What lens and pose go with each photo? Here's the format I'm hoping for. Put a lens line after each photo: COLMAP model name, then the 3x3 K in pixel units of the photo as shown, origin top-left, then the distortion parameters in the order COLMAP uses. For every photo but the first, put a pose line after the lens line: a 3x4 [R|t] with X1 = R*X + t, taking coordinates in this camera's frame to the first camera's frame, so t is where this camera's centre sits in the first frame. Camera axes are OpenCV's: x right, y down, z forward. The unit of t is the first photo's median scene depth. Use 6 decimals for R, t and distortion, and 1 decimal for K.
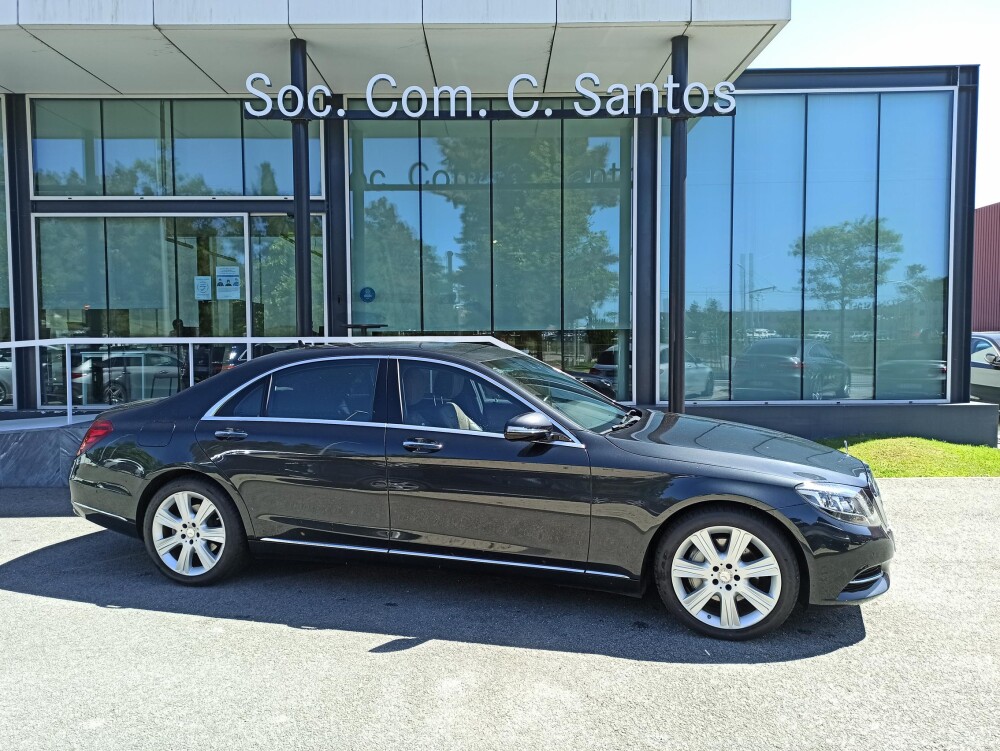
lens RADIAL K [[732.1, 0, 500.0], [0, 732.1, 375.5], [0, 0, 1]] dist [0.019333, -0.003763]
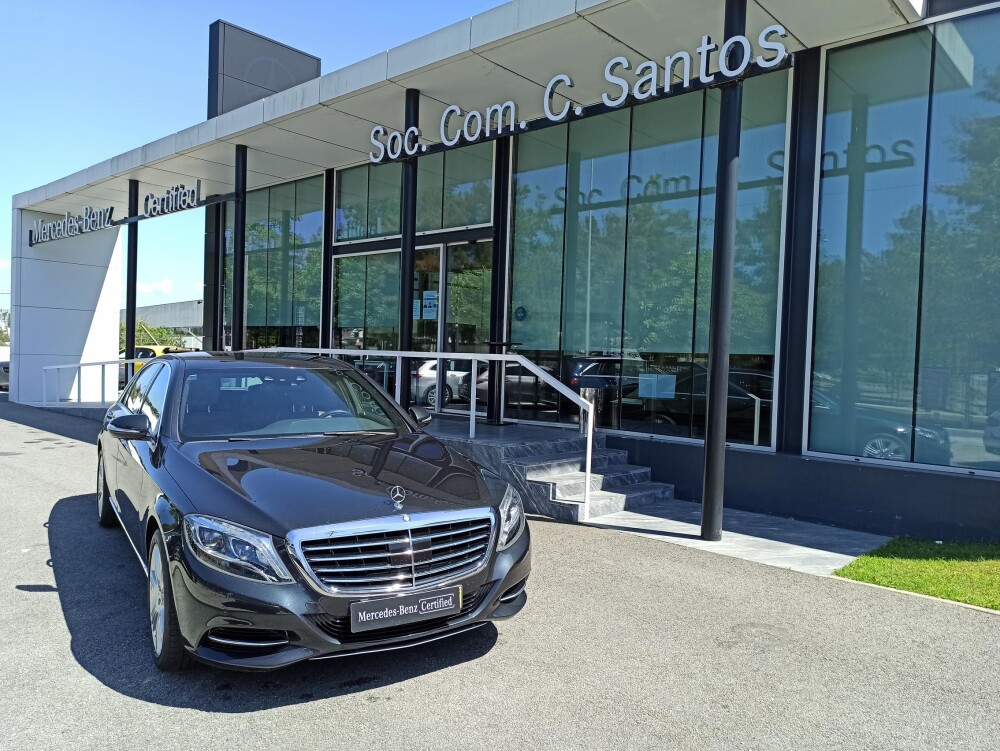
lens RADIAL K [[732.1, 0, 500.0], [0, 732.1, 375.5], [0, 0, 1]] dist [0.019333, -0.003763]
pose [[0.748272, 0.046753, -0.661742, 0.596213], [-0.067791, 0.997680, -0.006168, -0.018953], [0.659919, 0.049475, 0.749706, 0.263237]]
